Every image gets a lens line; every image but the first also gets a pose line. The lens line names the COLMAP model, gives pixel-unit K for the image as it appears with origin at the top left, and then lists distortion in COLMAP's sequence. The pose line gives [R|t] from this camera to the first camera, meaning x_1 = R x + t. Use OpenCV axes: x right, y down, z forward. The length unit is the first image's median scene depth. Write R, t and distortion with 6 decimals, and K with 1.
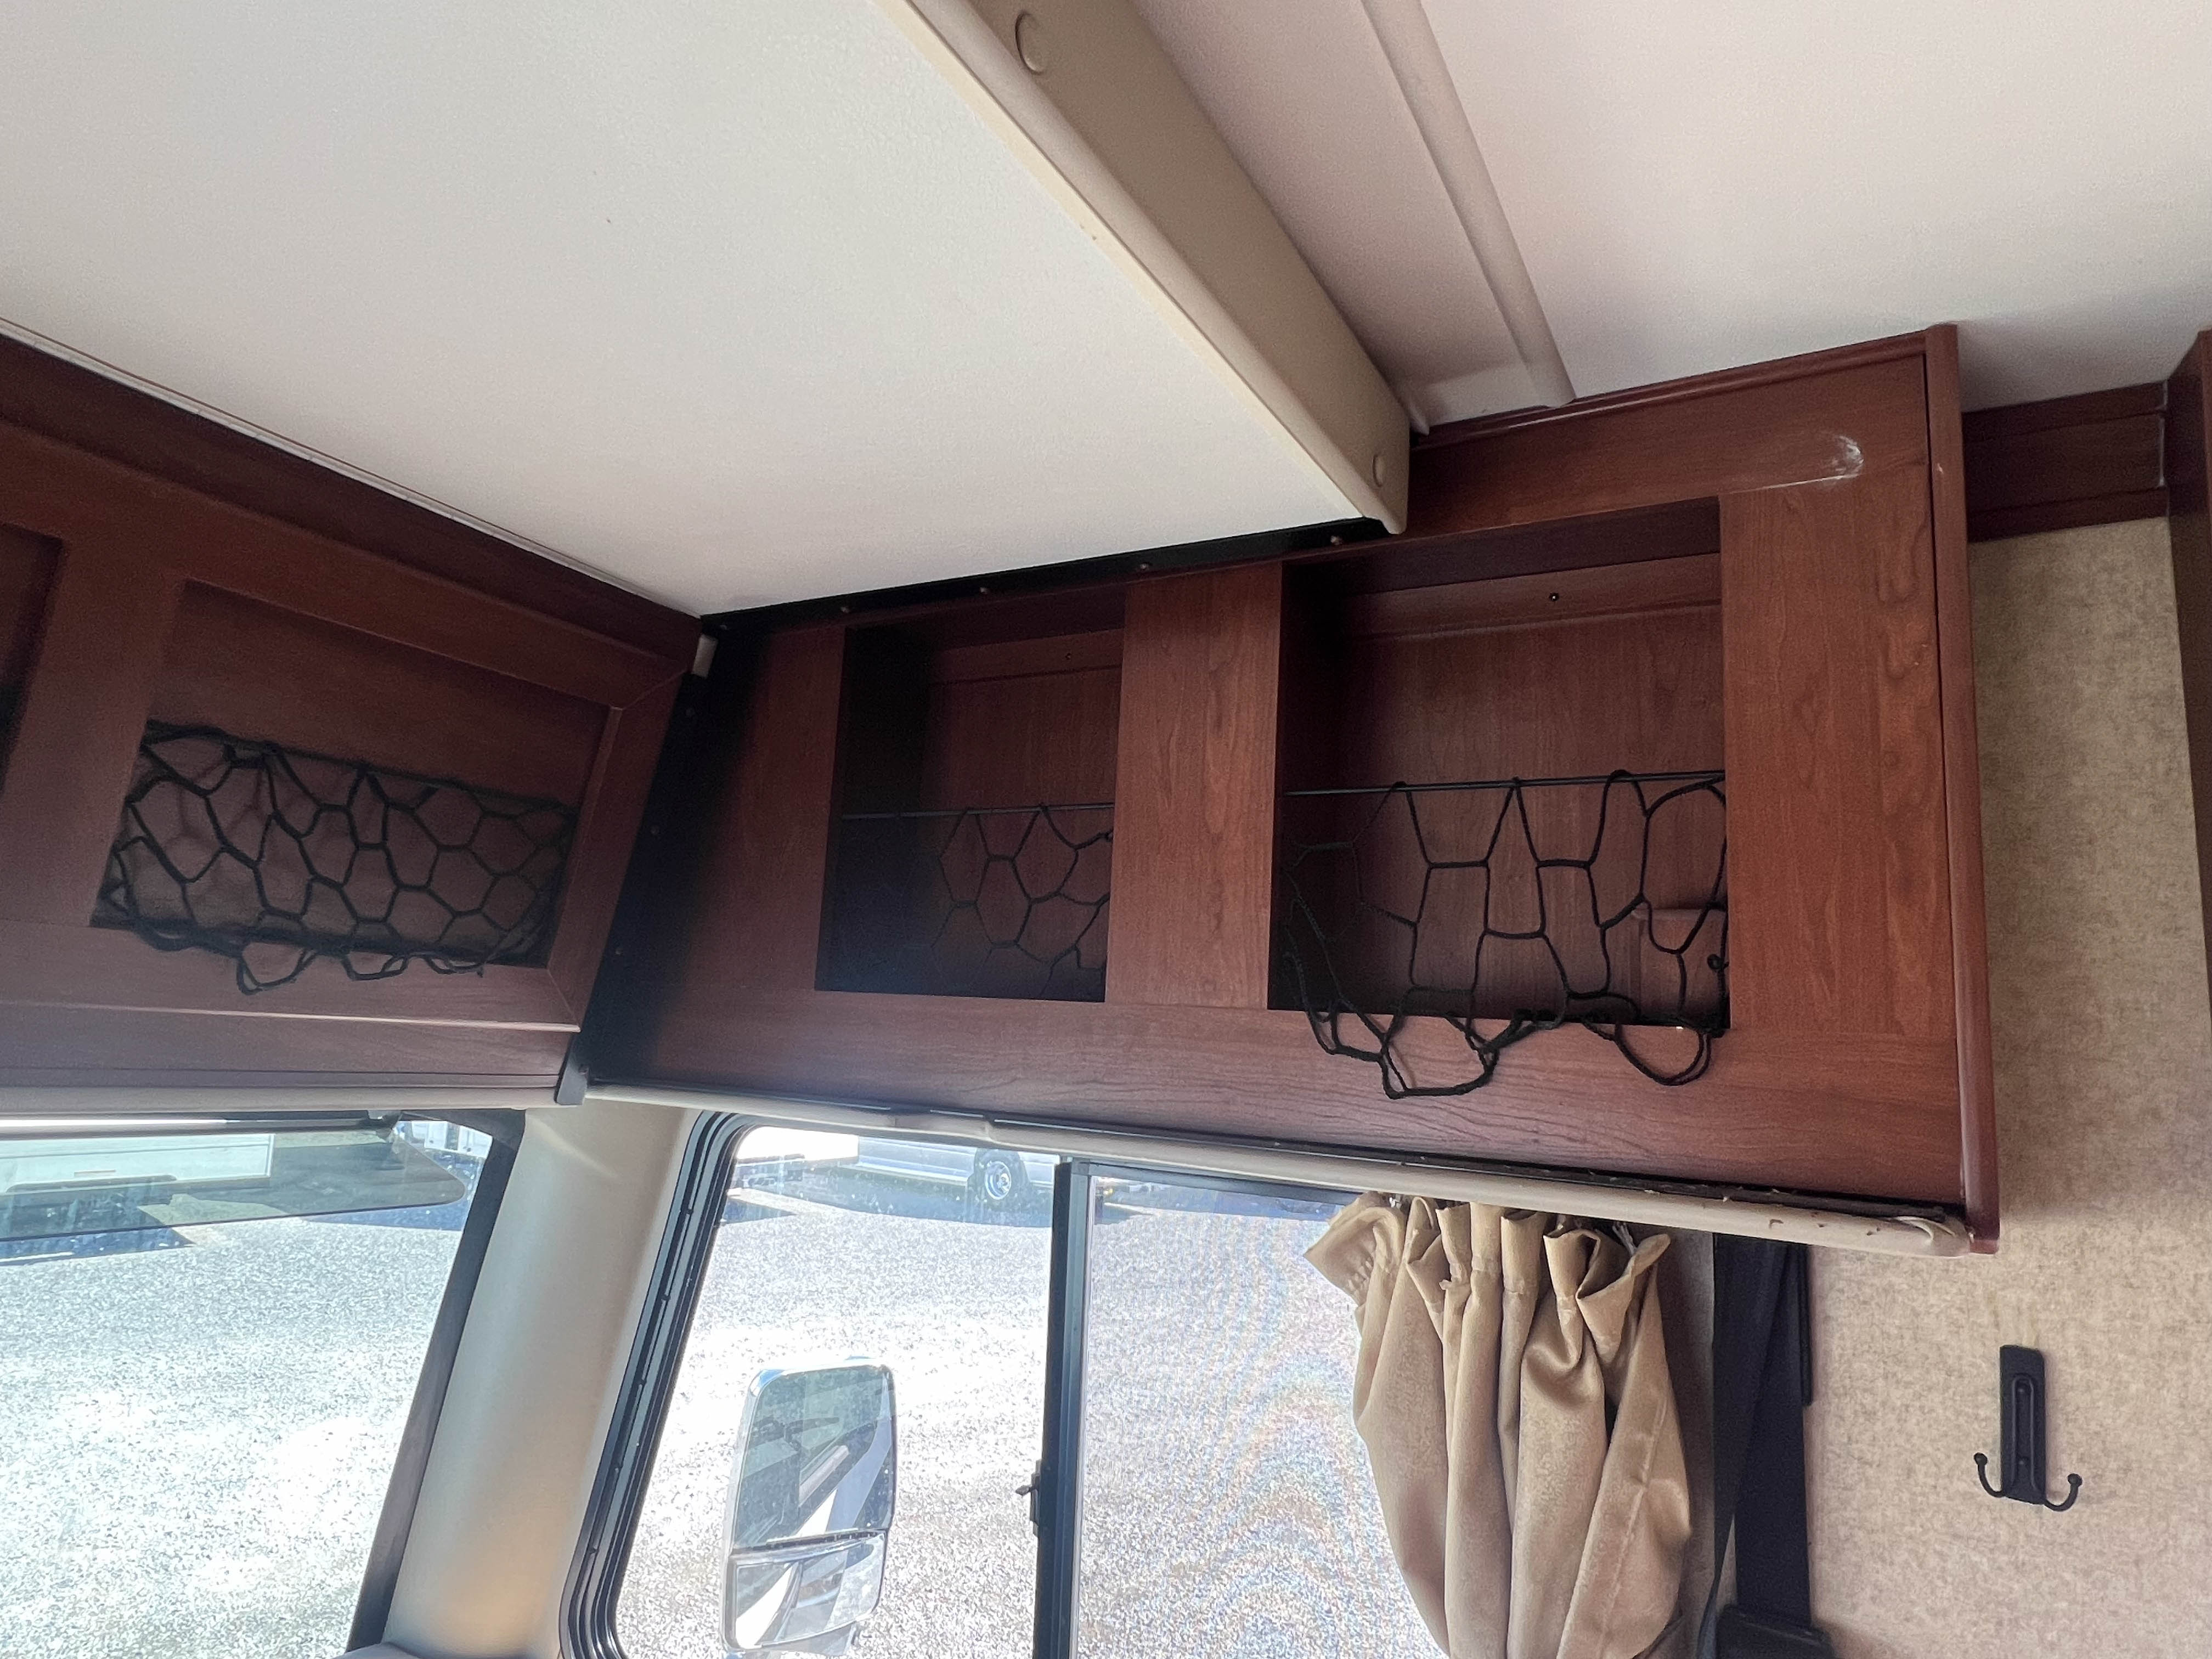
lens RADIAL K [[1254.4, 0, 1104.3], [0, 1254.4, 830.1], [0, 0, 1]] dist [-0.005692, 0.002330]
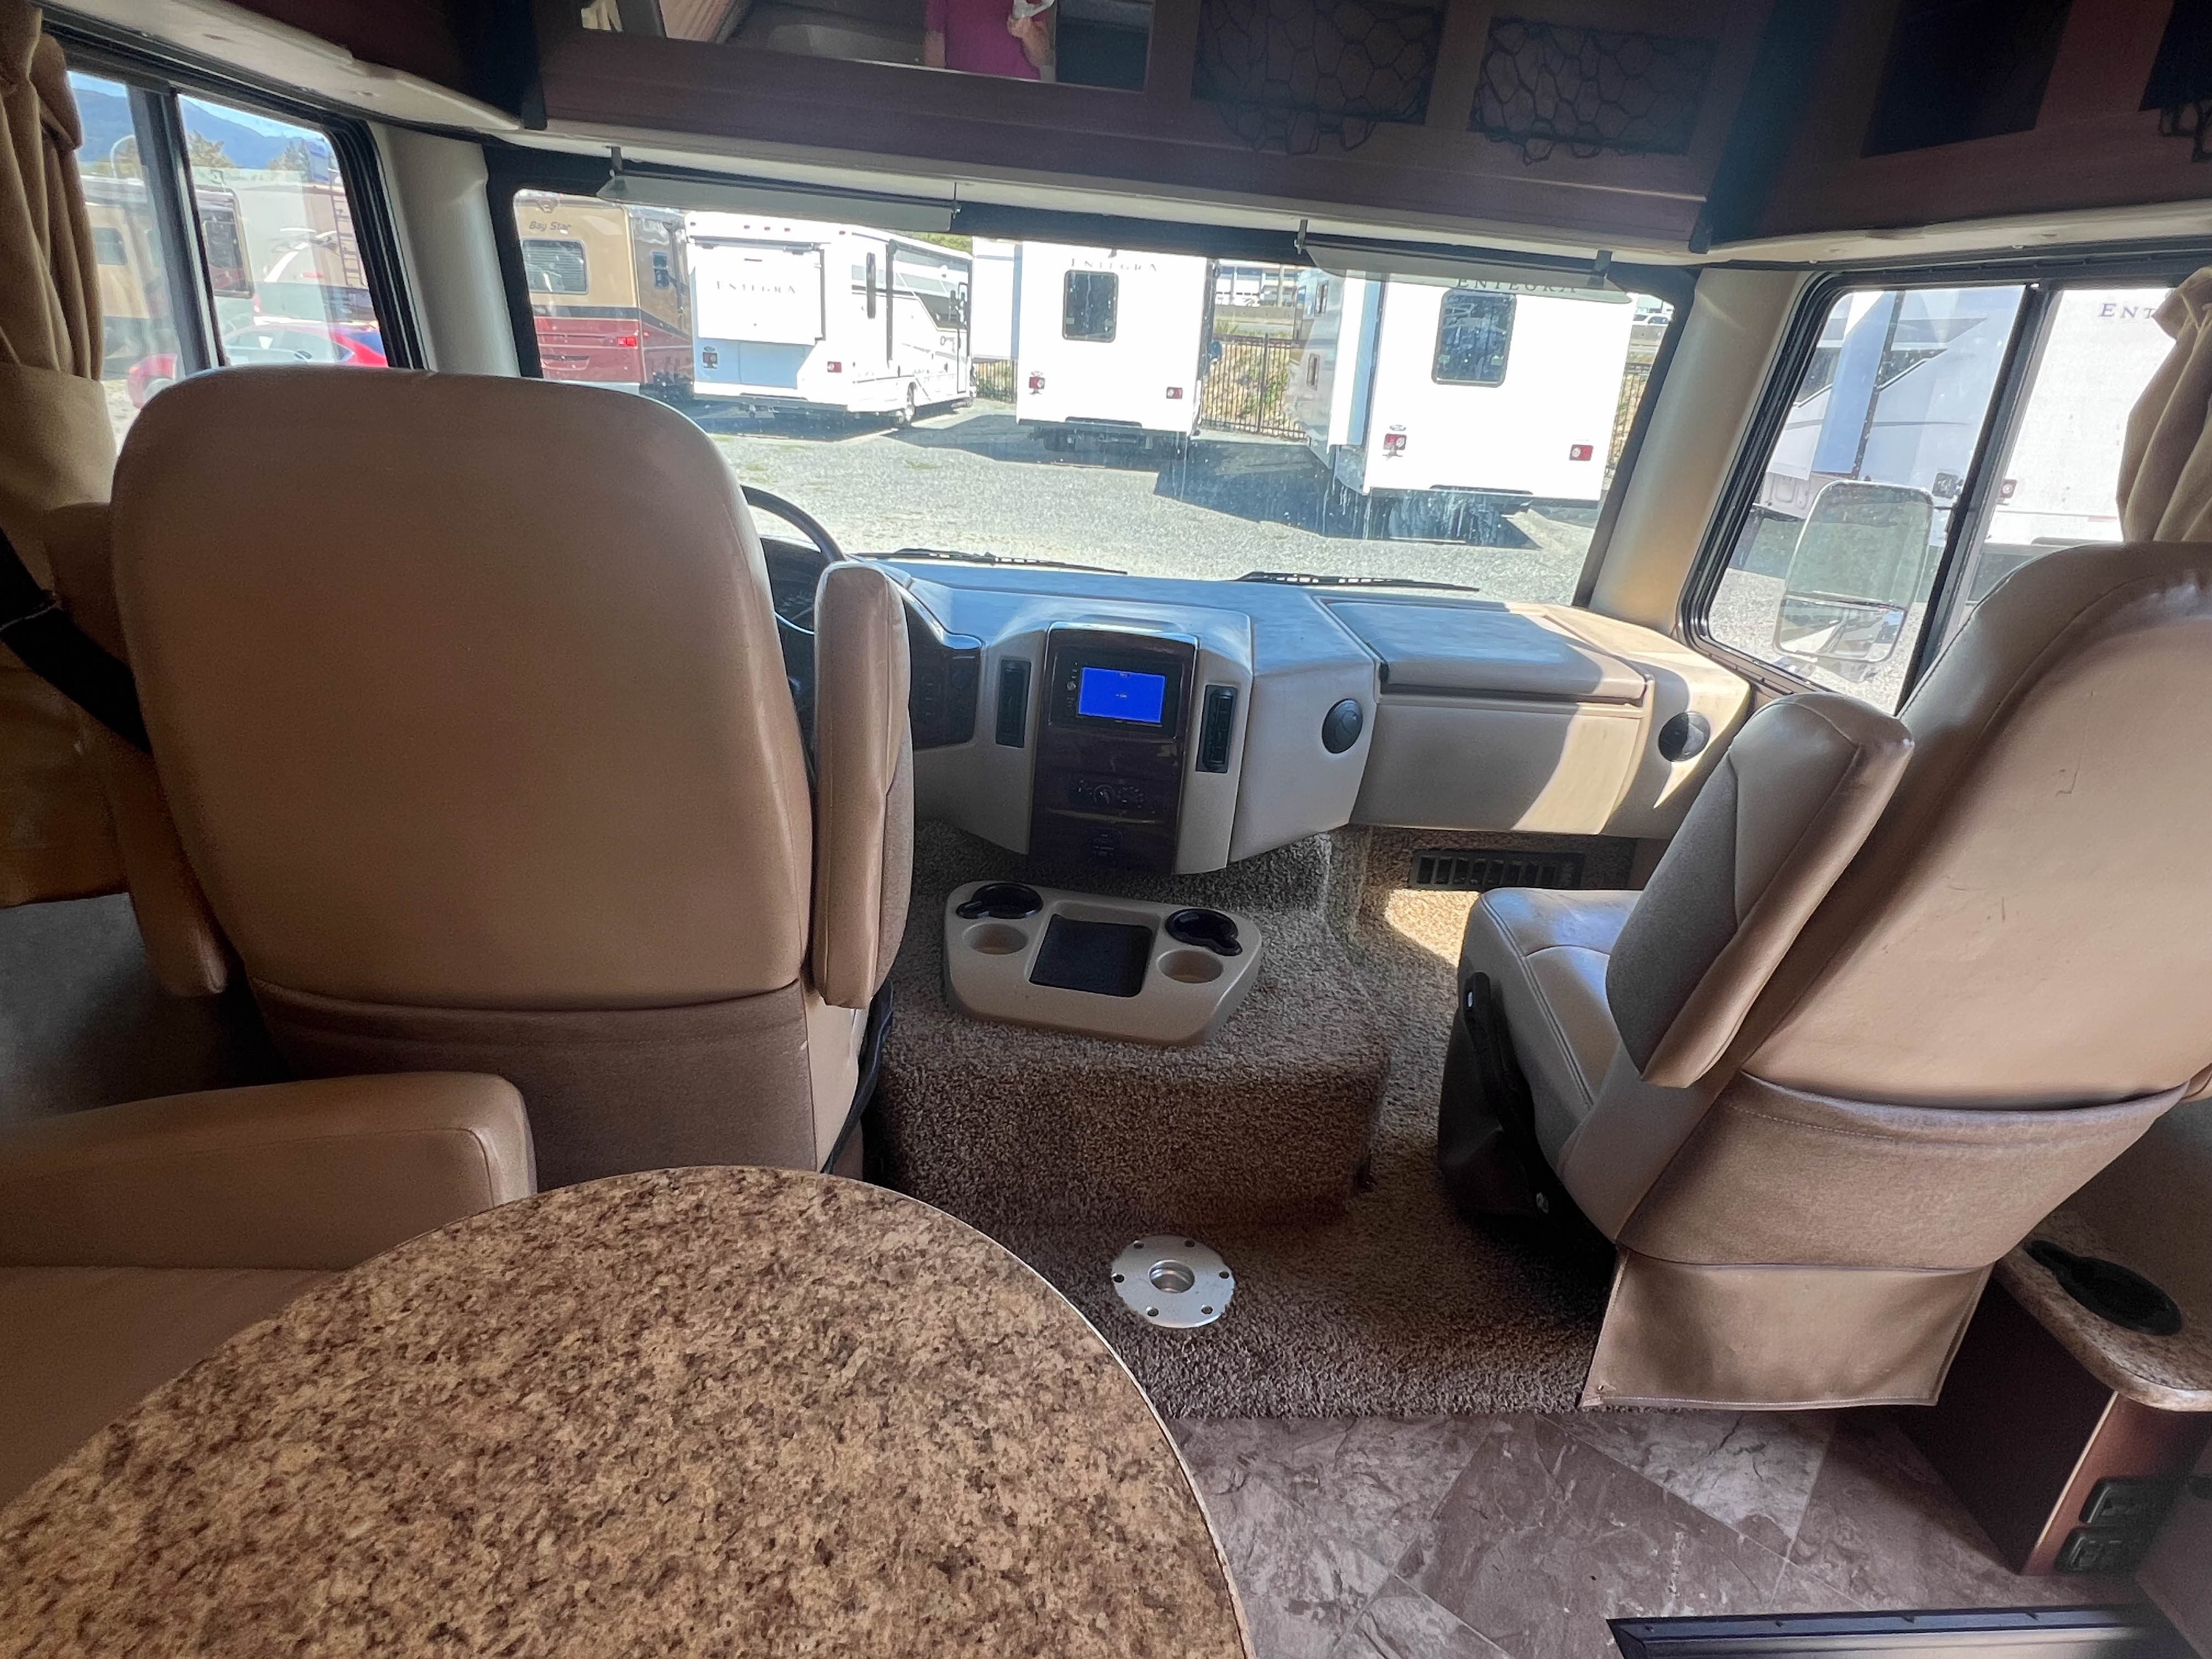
lens RADIAL K [[1254.4, 0, 1104.9], [0, 1254.4, 832.5], [0, 0, 1]] dist [-0.005692, 0.002330]
pose [[0.576627, 0.300694, -0.759661, 0.736833], [0.084516, 0.902866, 0.421532, 0.176230], [0.812624, -0.307270, 0.495204, -0.838708]]
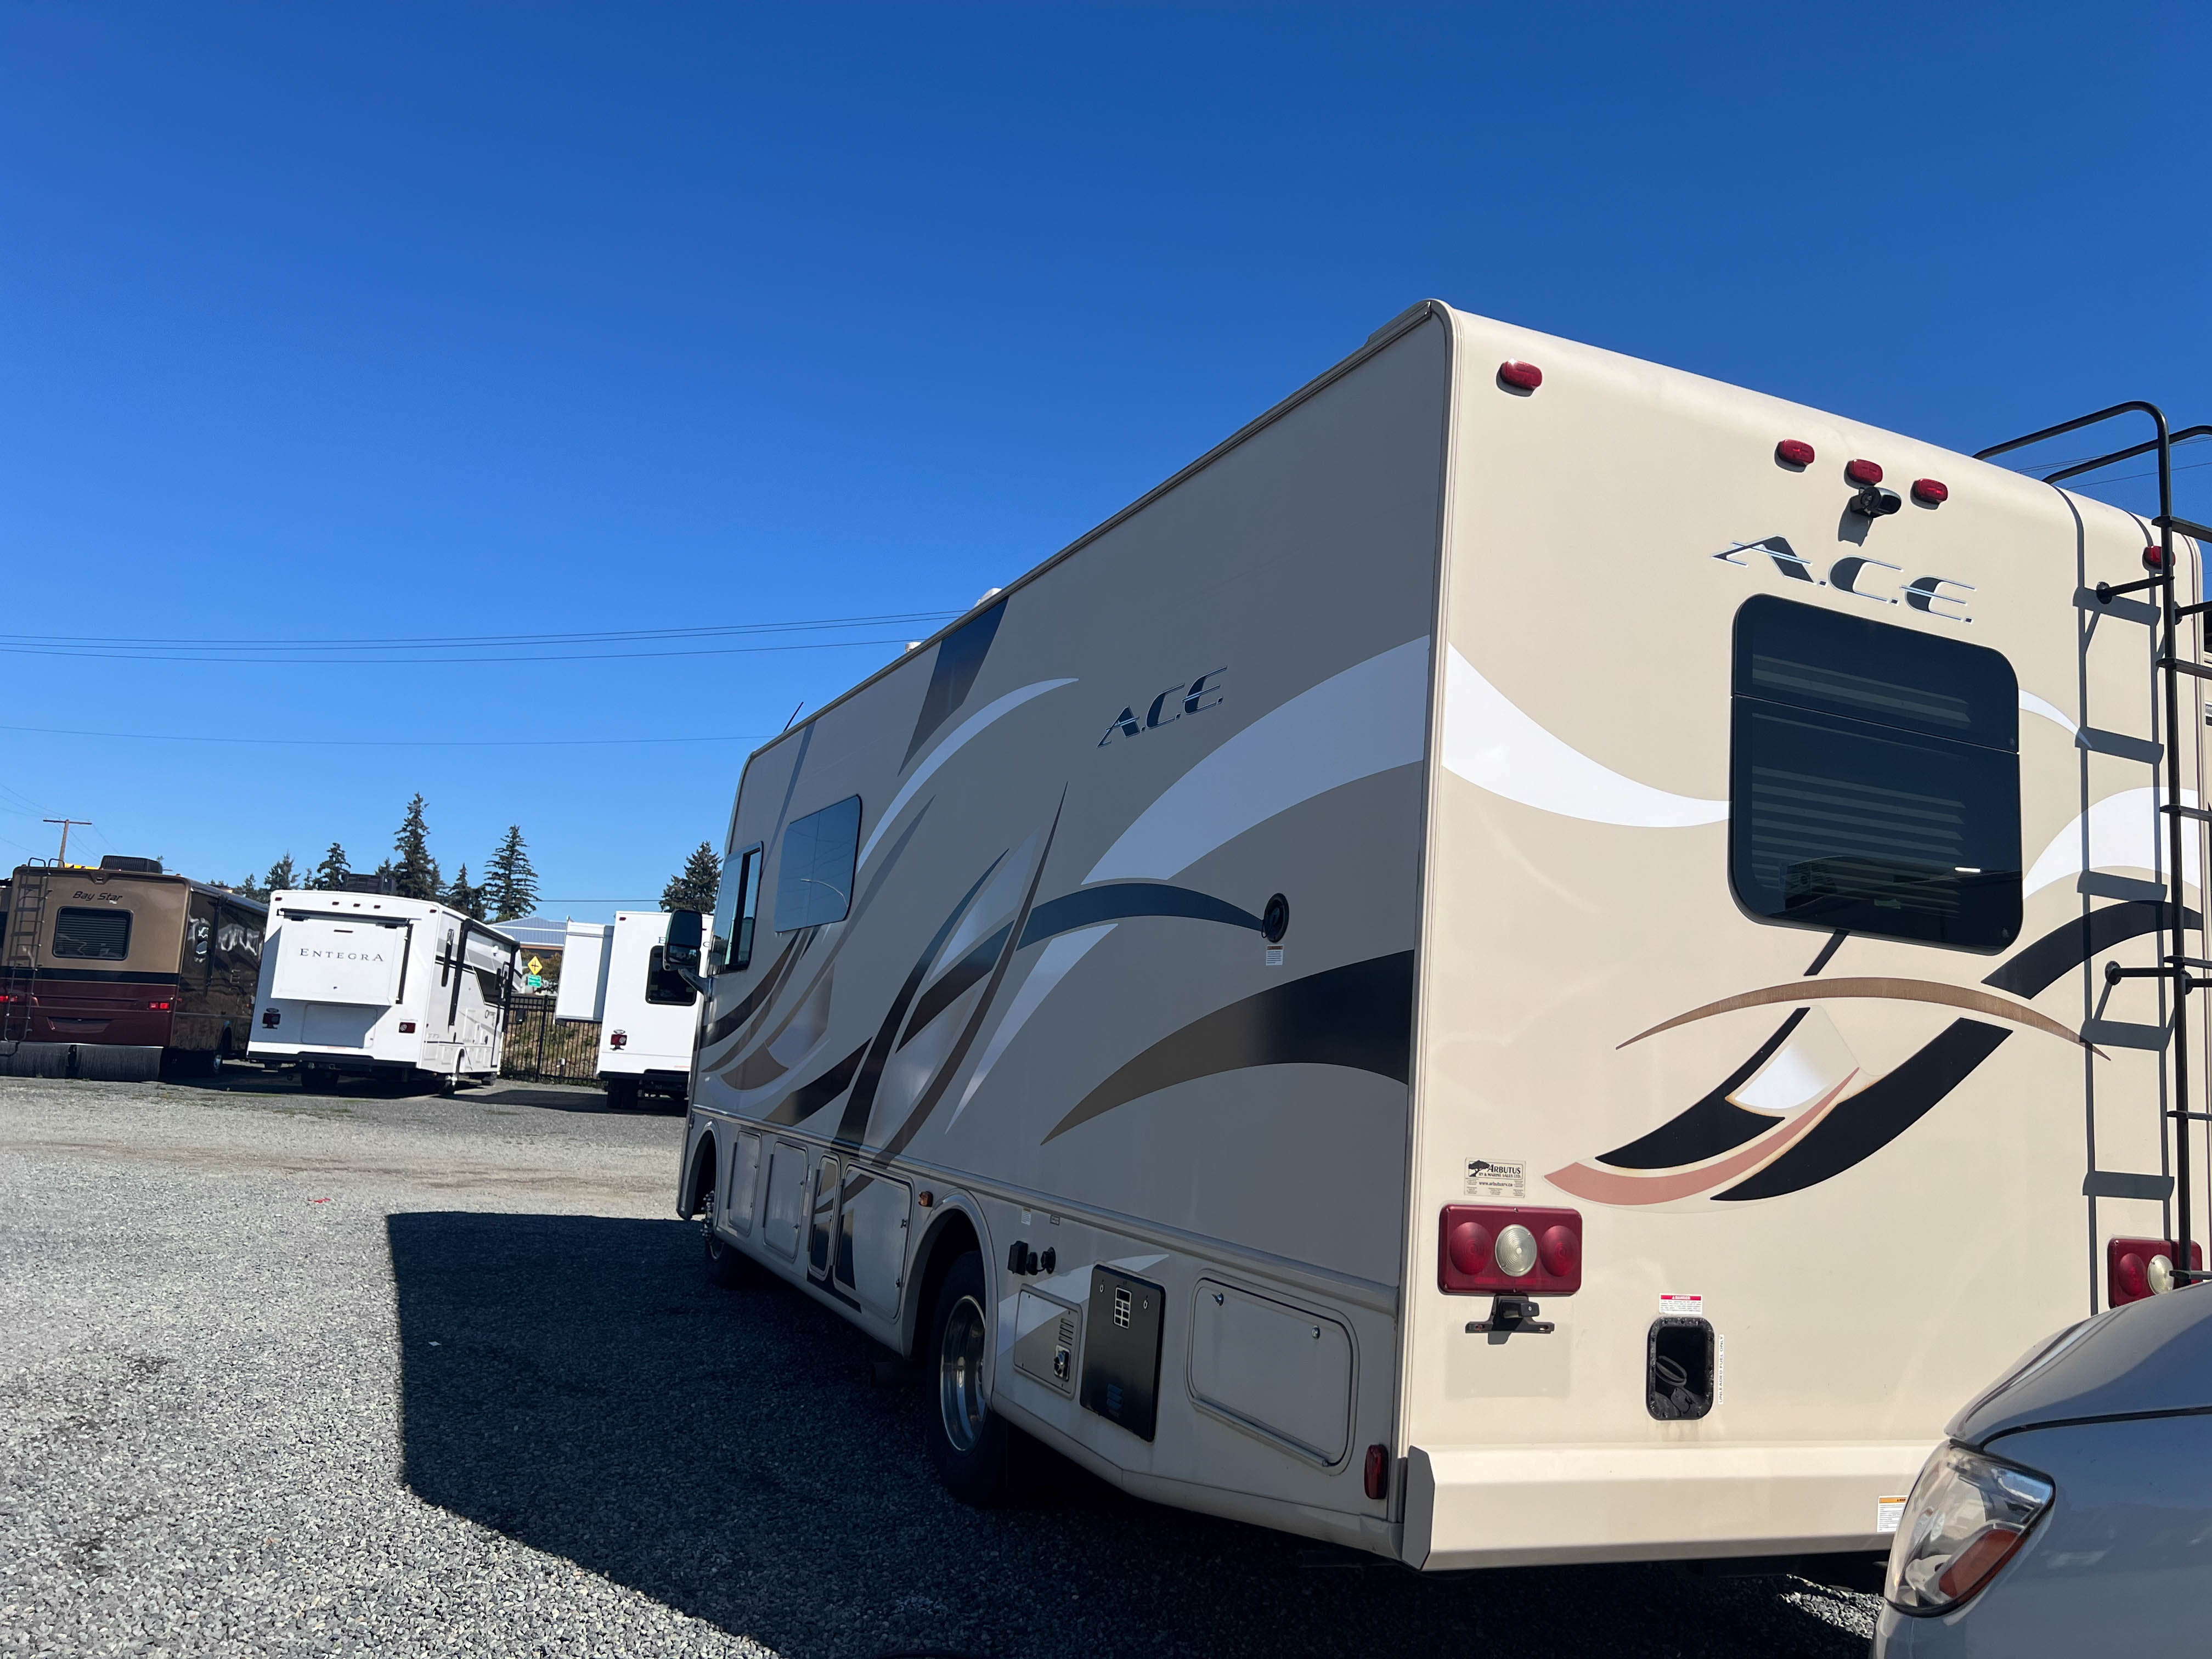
lens RADIAL K [[1690.2, 0, 1155.3], [0, 1690.2, 820.1], [0, 0, 1]] dist [0.023318, -0.003936]
pose [[0.817334, -0.077734, -0.570896, 6.549618], [0.055331, 0.996867, -0.056520, 0.354420], [0.573501, 0.014607, 0.819075, -7.293160]]
